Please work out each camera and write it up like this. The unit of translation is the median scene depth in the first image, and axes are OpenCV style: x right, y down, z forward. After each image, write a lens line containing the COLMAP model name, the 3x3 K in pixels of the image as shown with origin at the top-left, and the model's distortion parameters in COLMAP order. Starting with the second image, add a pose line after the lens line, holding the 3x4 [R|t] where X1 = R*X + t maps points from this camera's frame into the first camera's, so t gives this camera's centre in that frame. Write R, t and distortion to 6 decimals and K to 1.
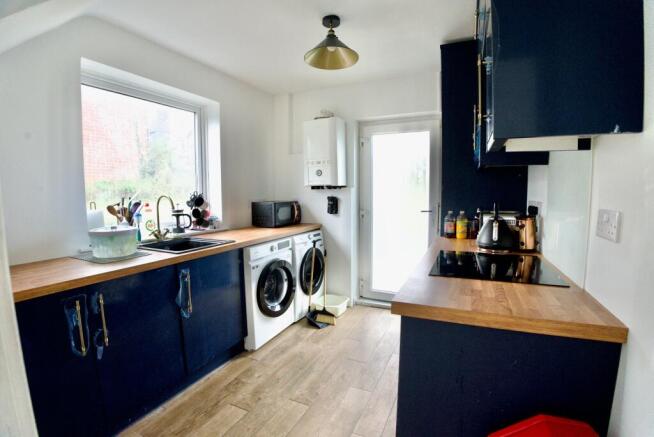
lens RADIAL K [[304.2, 0, 327.0], [0, 304.2, 218.5], [0, 0, 1]] dist [-0.110634, 0.023127]
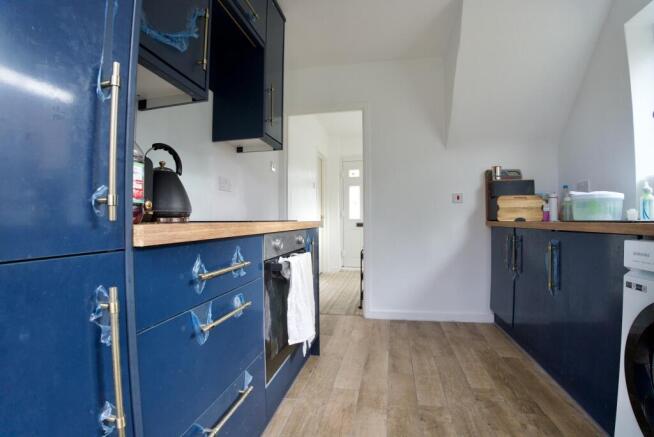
lens RADIAL K [[304.2, 0, 327.0], [0, 304.2, 218.5], [0, 0, 1]] dist [-0.110634, 0.023127]
pose [[-0.971272, 0.011137, -0.237711, 0.382452], [-0.009488, 0.996298, 0.085447, 0.043116], [0.237782, 0.085247, -0.967570, 1.679167]]
